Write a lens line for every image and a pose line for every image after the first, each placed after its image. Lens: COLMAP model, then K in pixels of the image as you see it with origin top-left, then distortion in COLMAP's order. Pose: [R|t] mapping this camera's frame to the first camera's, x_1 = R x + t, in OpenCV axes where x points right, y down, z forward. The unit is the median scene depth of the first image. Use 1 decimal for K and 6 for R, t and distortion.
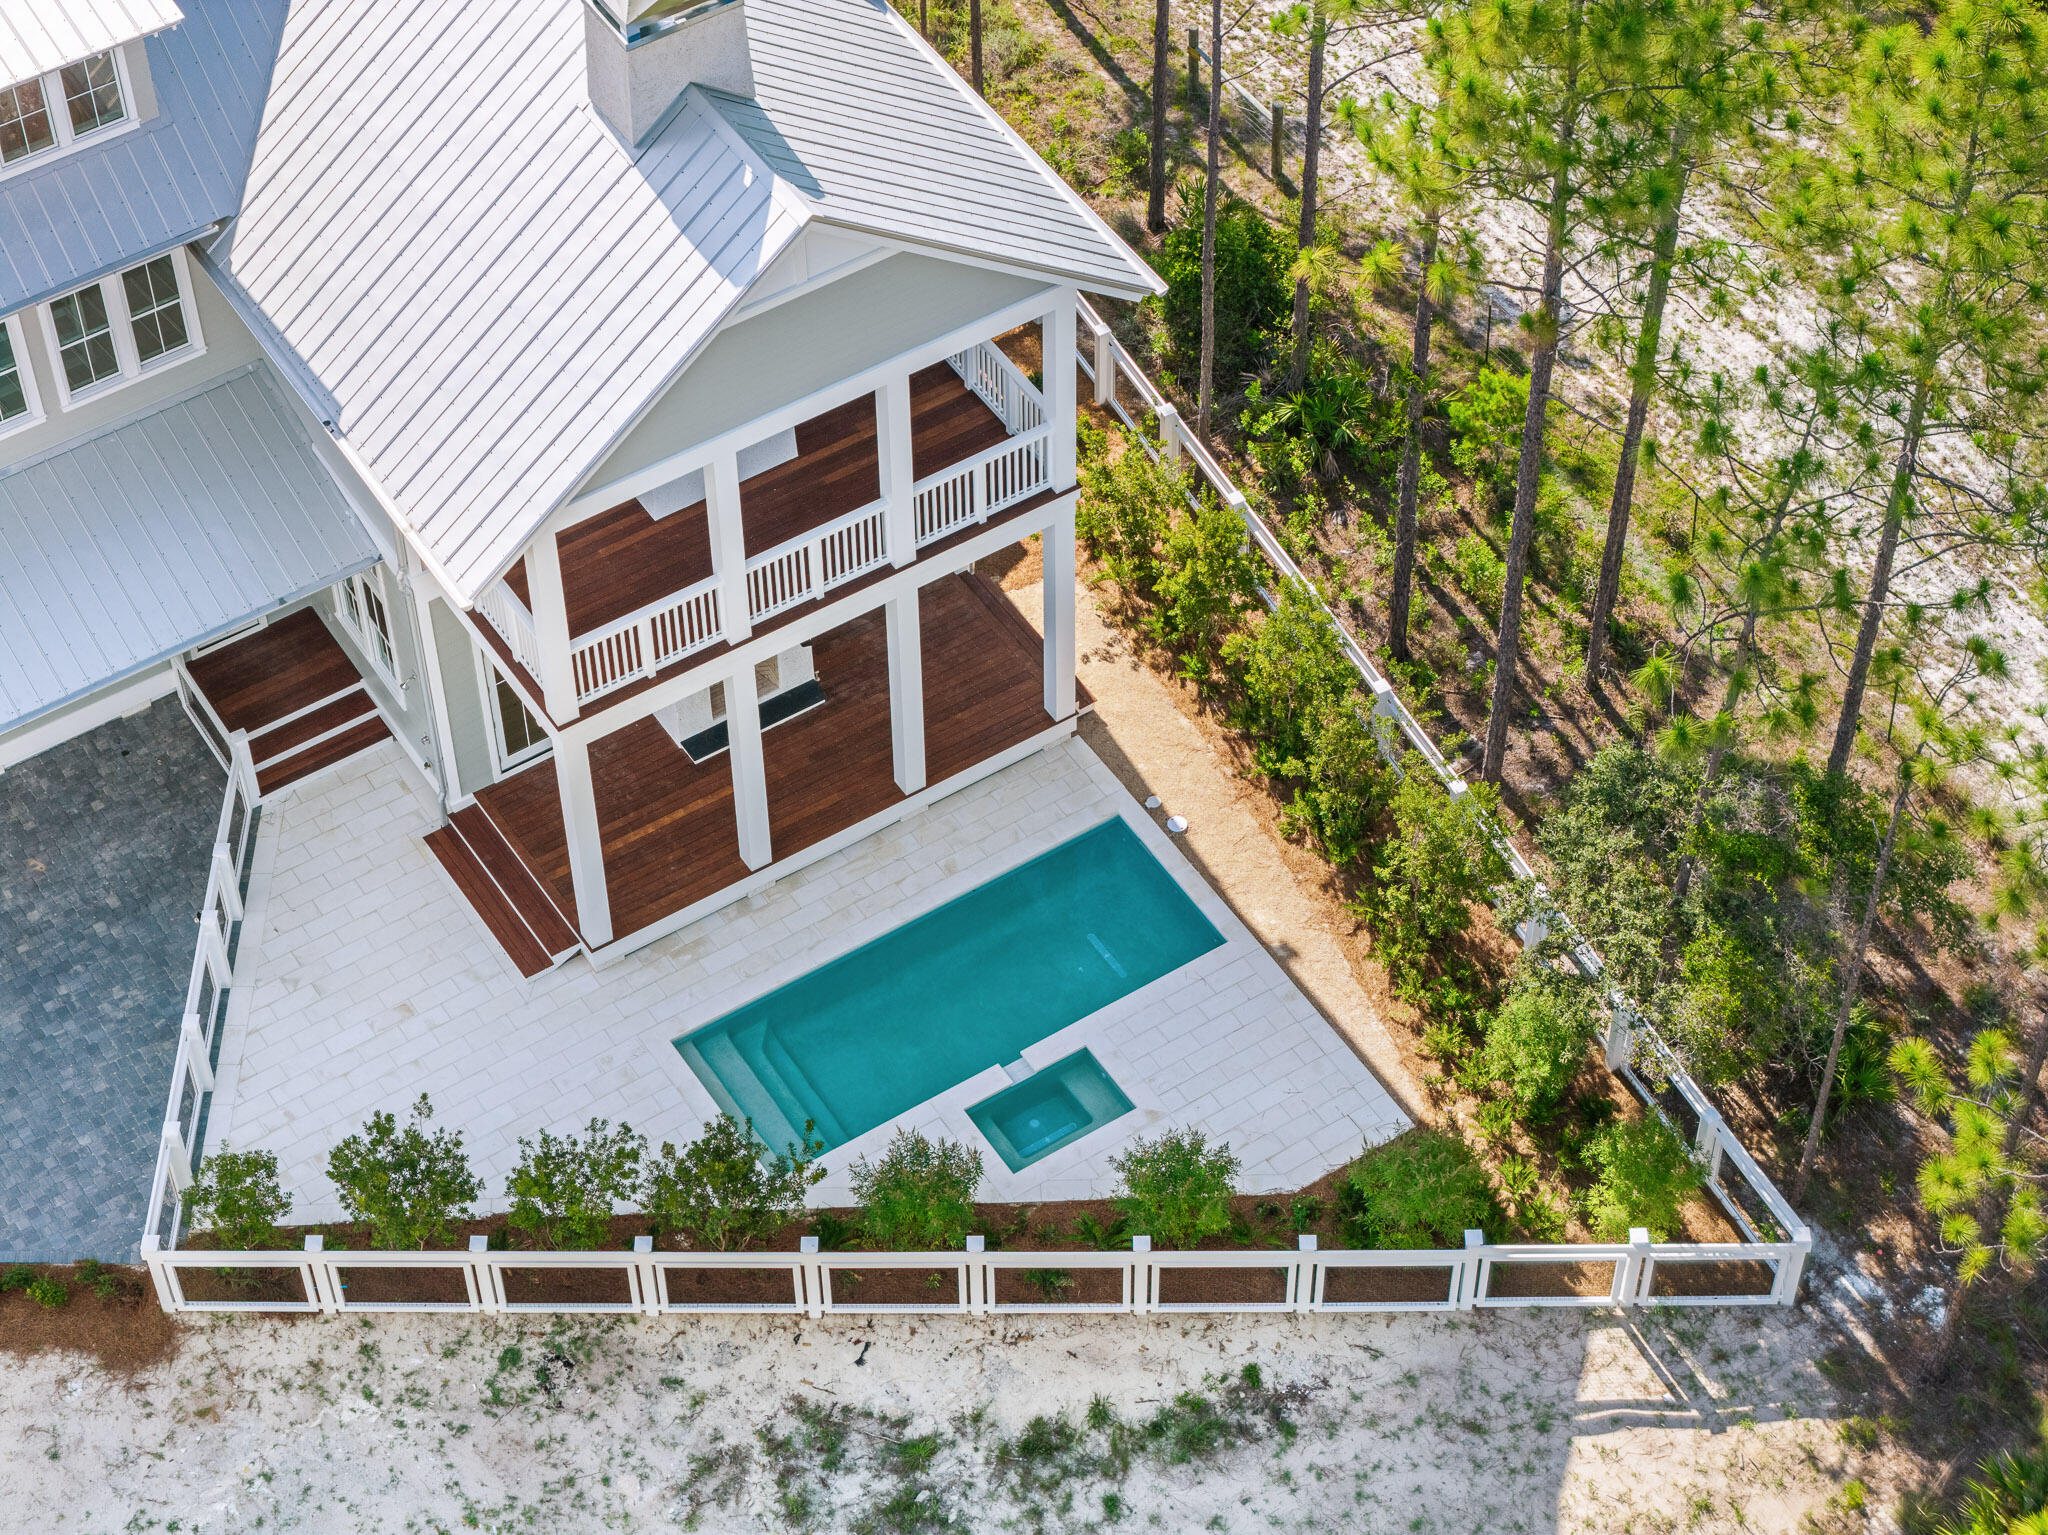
lens RADIAL K [[4072.4, 0, 1026.7], [0, 4072.4, 764.1], [0, 0, 1]] dist [-0.109694, 0.000000]
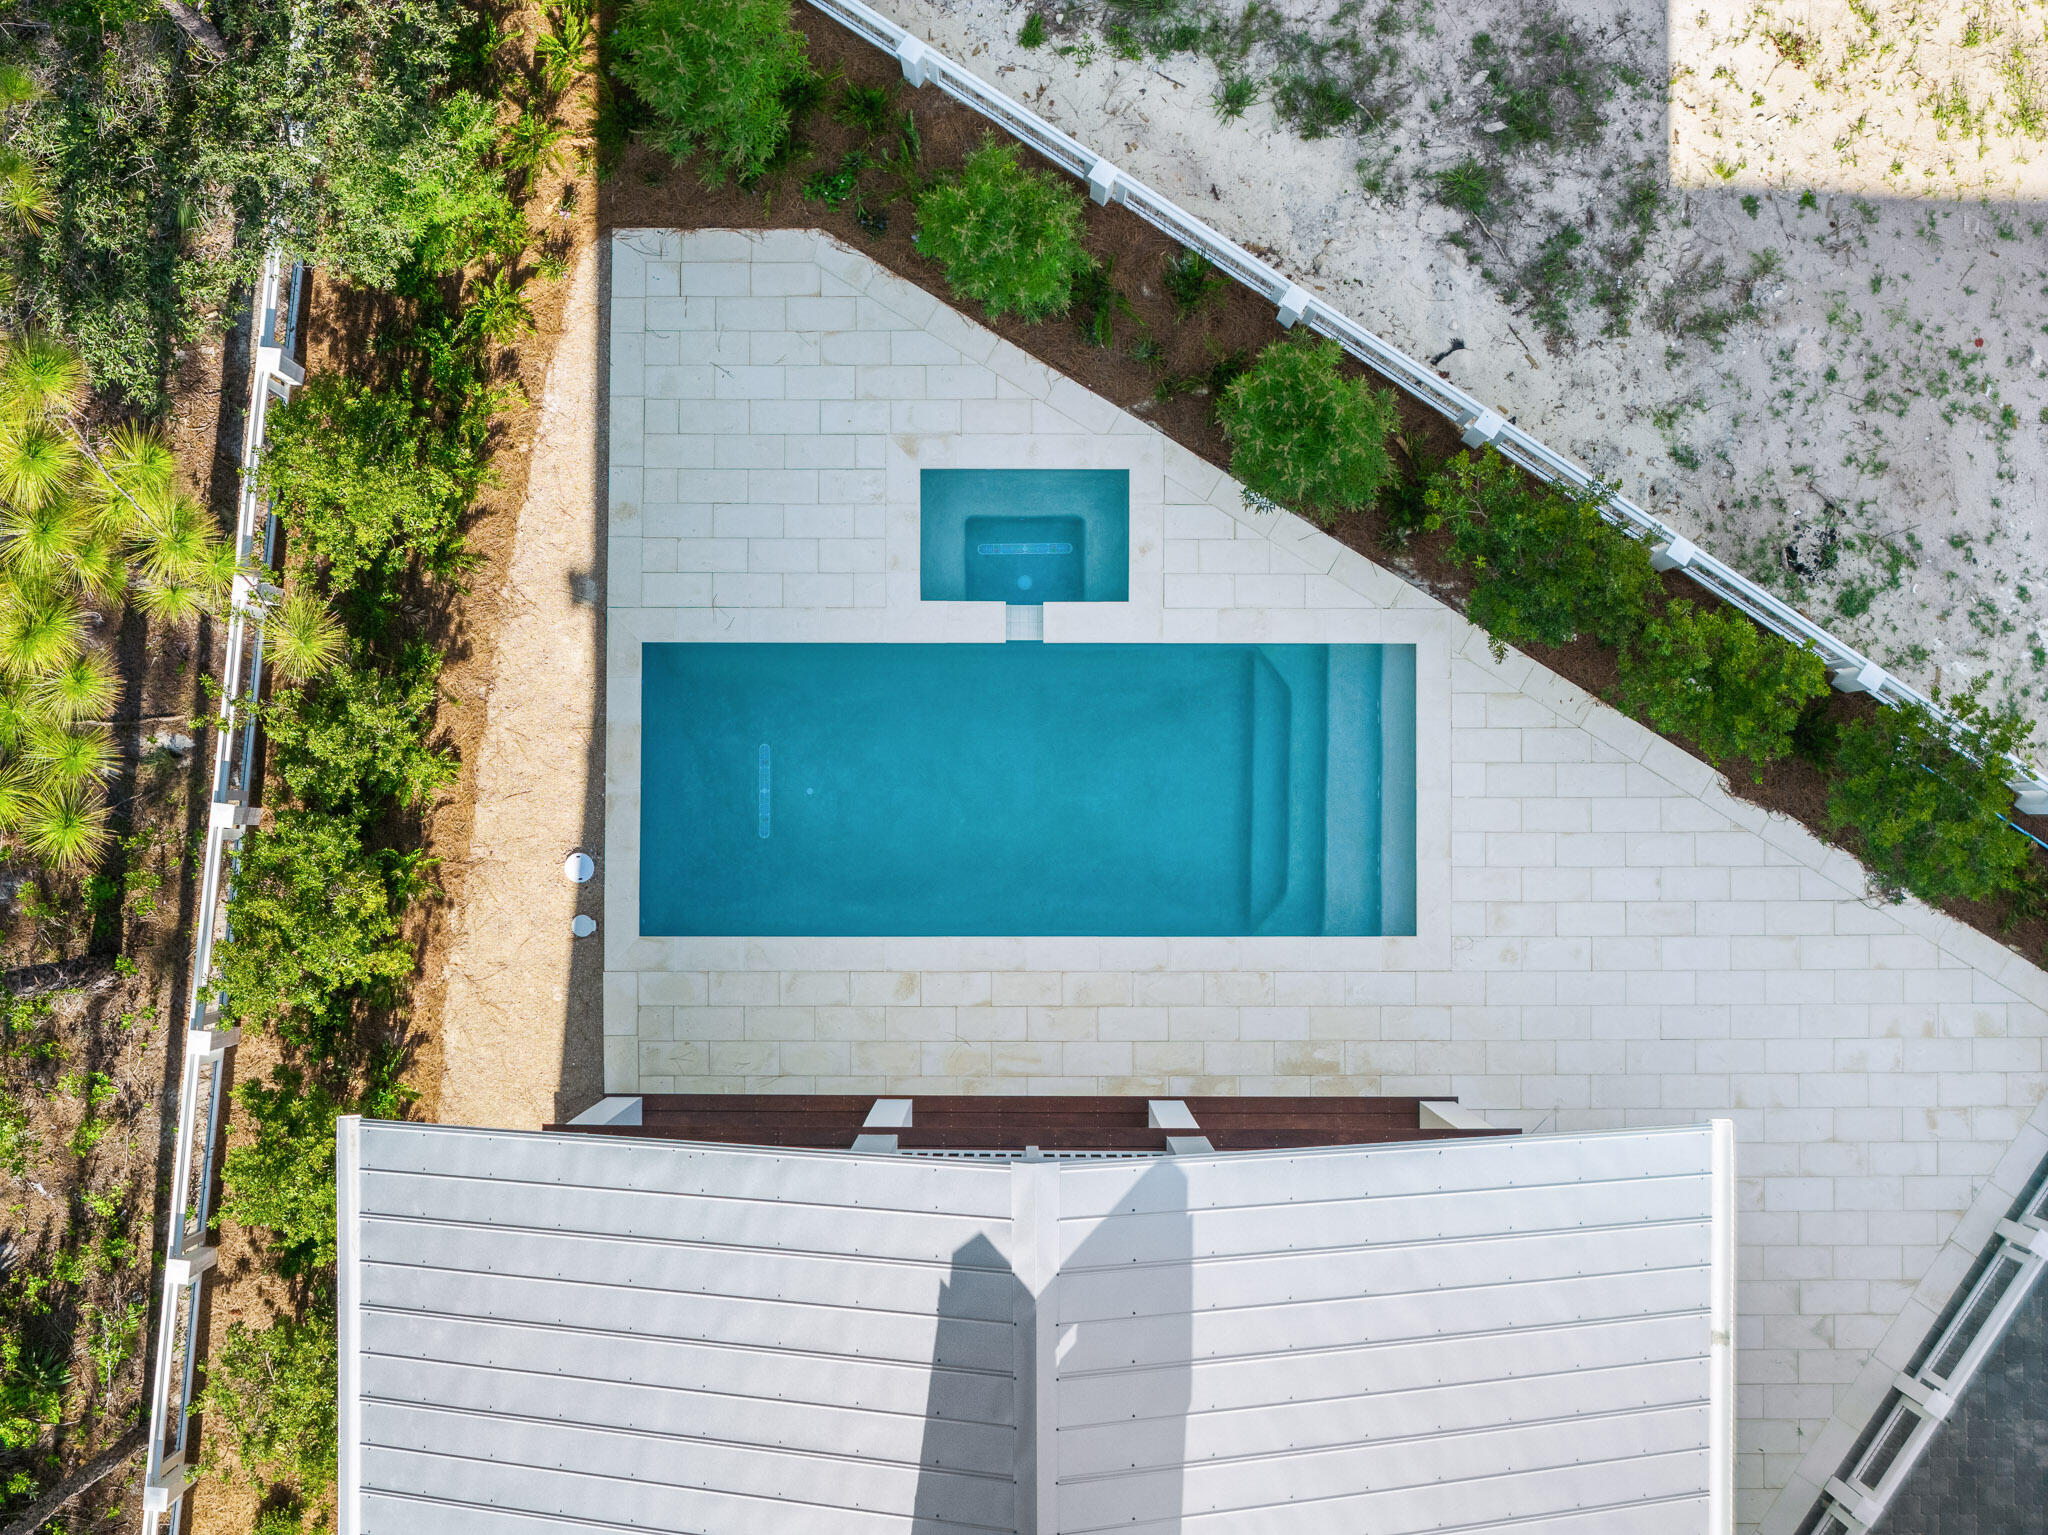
lens RADIAL K [[4072.4, 0, 1028.6], [0, 4072.4, 764.7], [0, 0, 1]] dist [-0.109694, 0.000000]
pose [[-0.838518, -0.544650, 0.015640, -0.028861], [0.417643, -0.624019, 0.660435, -0.427368], [-0.349946, 0.560319, 0.750720, 0.516659]]
